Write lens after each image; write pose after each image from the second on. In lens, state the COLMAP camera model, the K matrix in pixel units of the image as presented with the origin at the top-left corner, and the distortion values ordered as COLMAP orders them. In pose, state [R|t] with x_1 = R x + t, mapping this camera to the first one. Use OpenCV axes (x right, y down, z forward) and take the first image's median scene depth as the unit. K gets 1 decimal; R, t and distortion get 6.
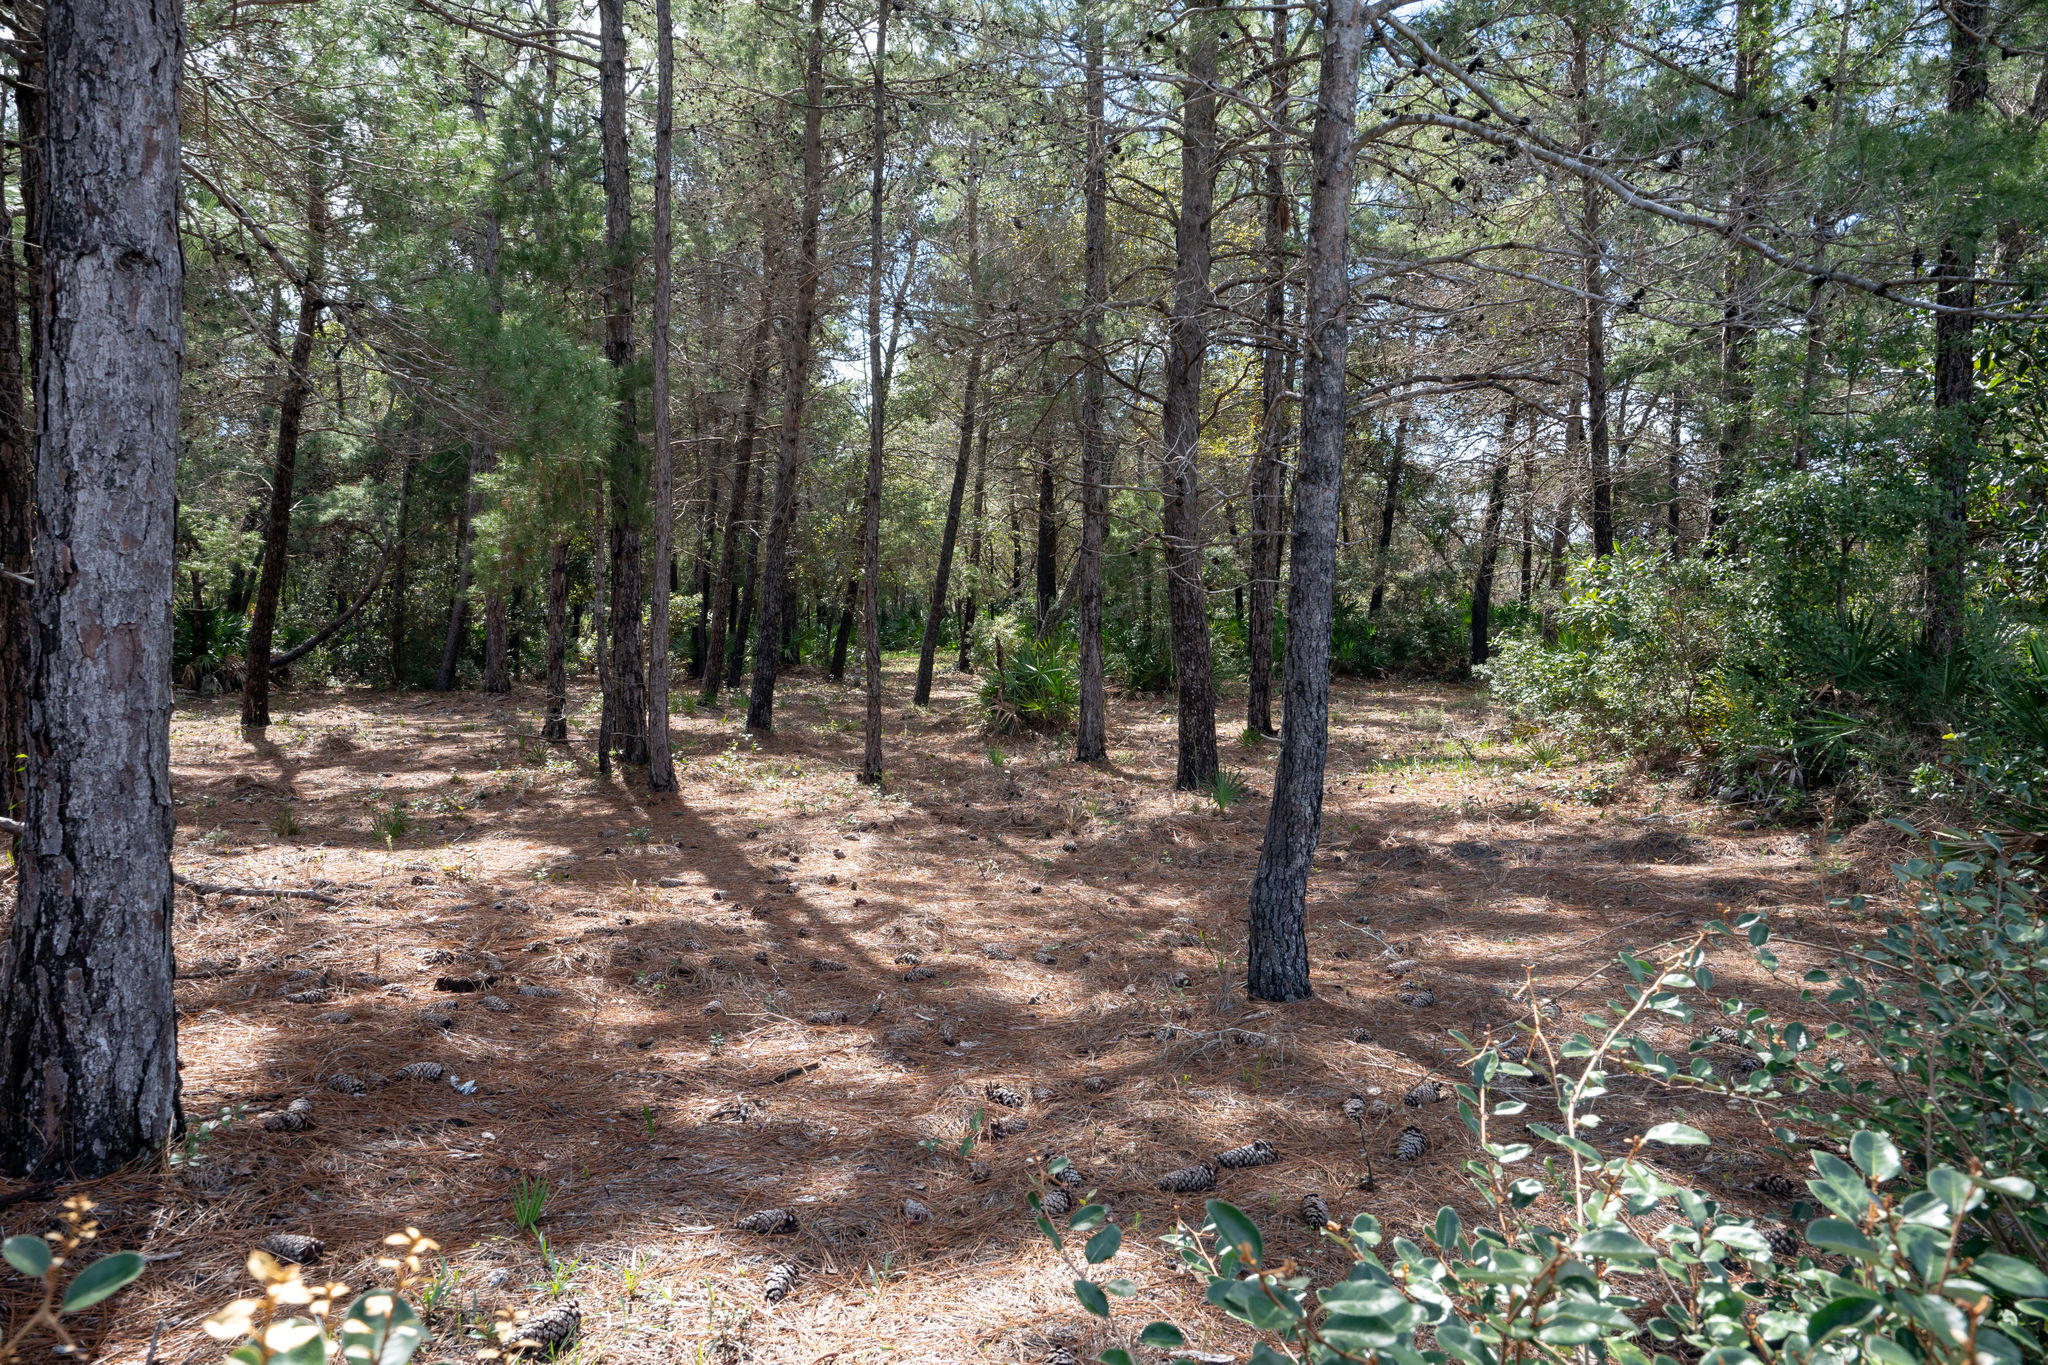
lens RADIAL K [[1761.3, 0, 1021.5], [0, 1761.3, 680.7], [0, 0, 1]] dist [0.000809, -0.000623]
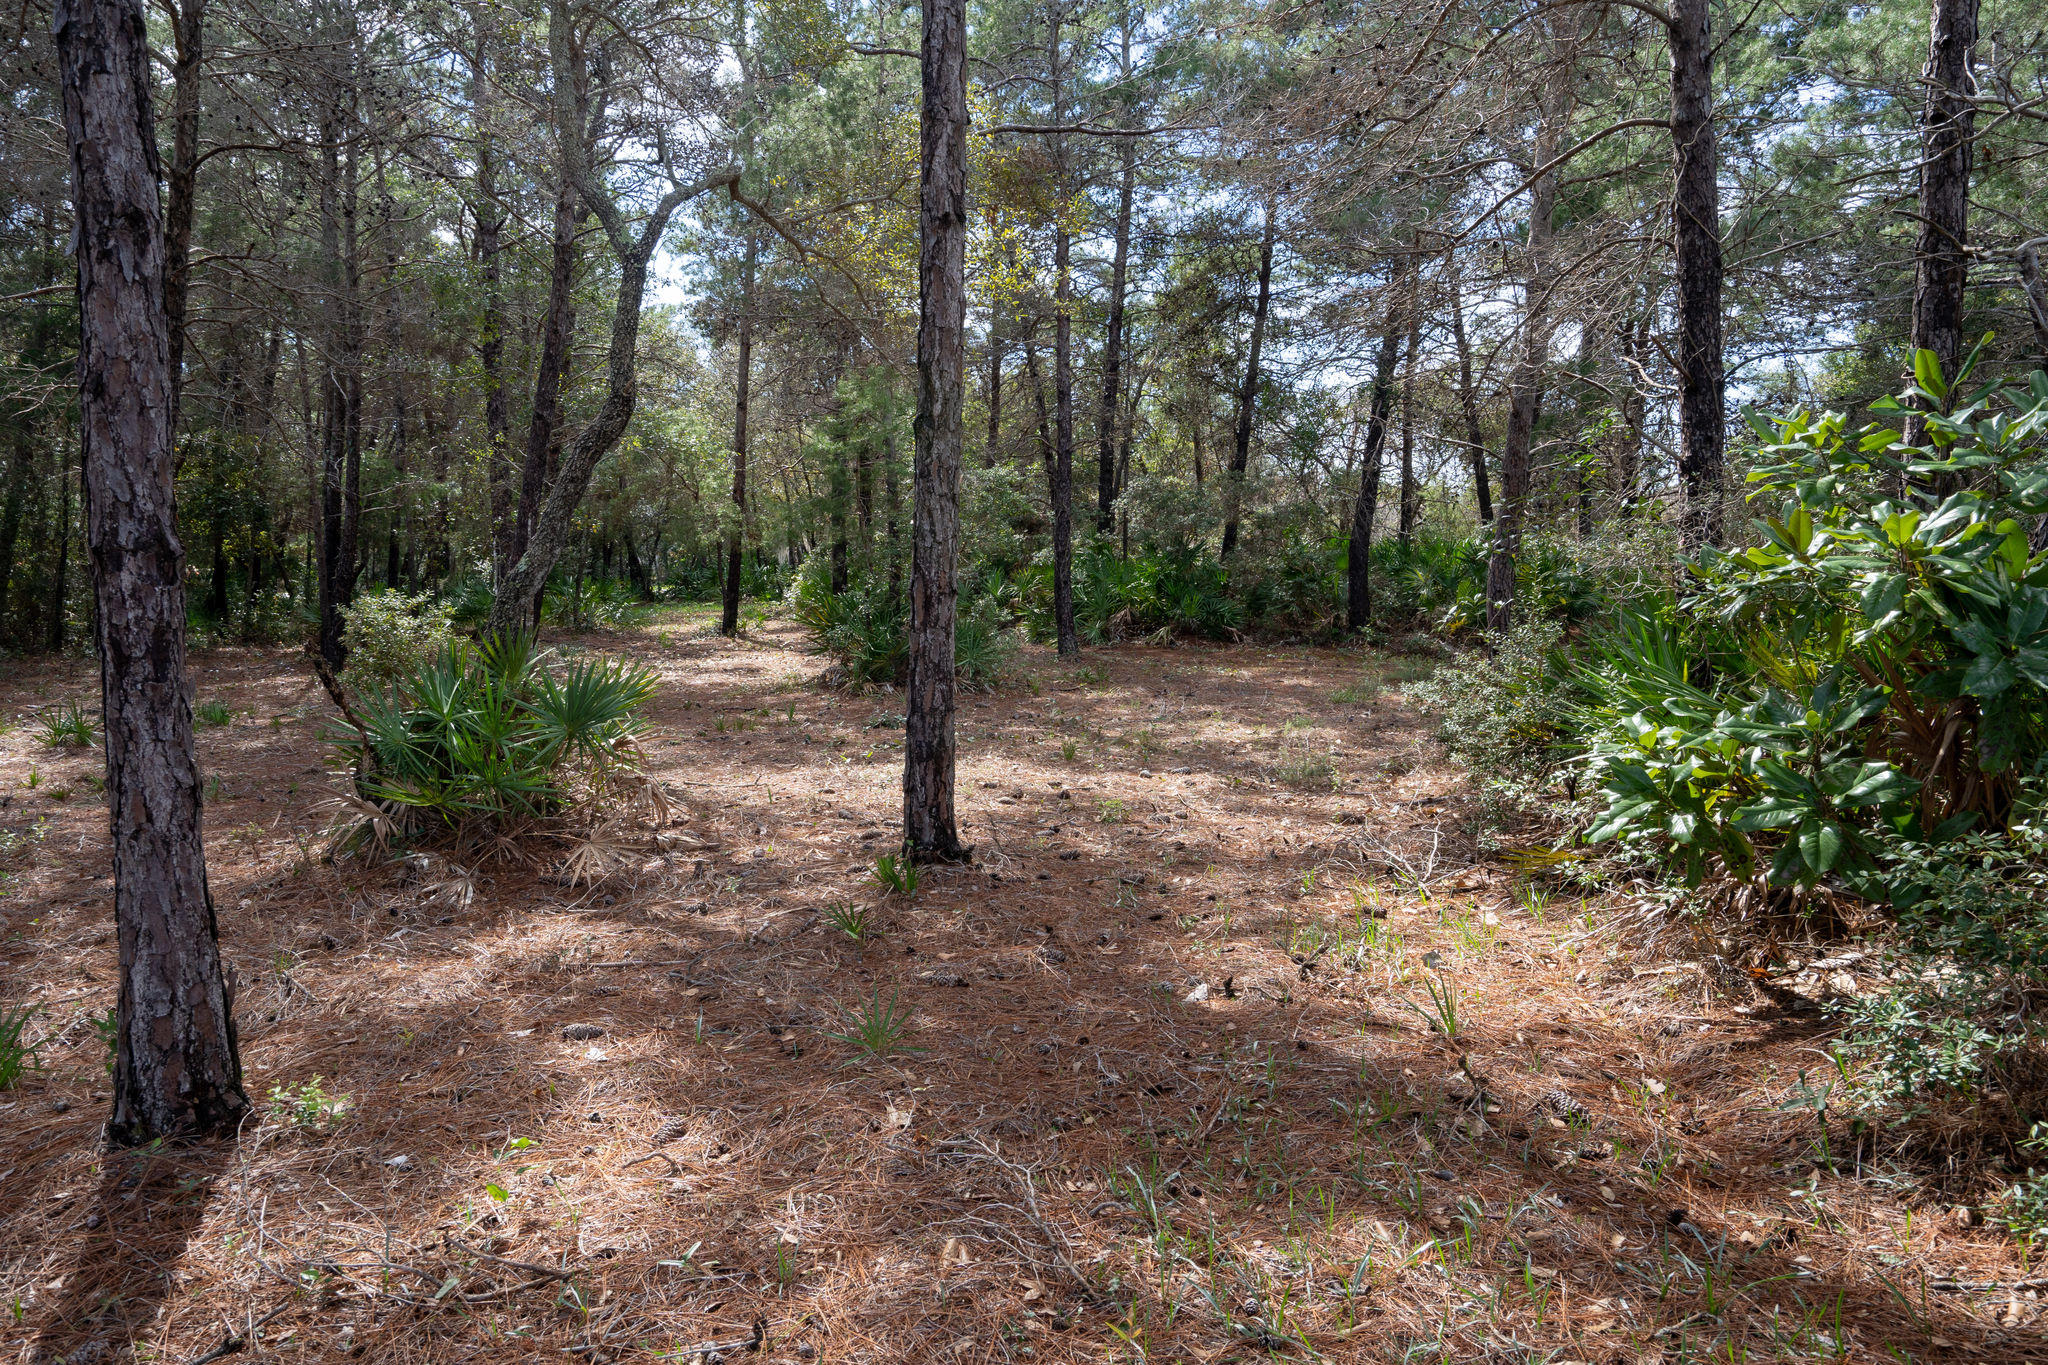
lens RADIAL K [[1456.3, 0, 1026.6], [0, 1456.3, 682.3], [0, 0, 1]] dist [0.008476, 0.031152]
pose [[0.998559, -0.017835, 0.050609, 0.050216], [0.015228, 0.998561, 0.051427, -0.011013], [-0.051453, -0.050582, 0.997394, 0.226844]]
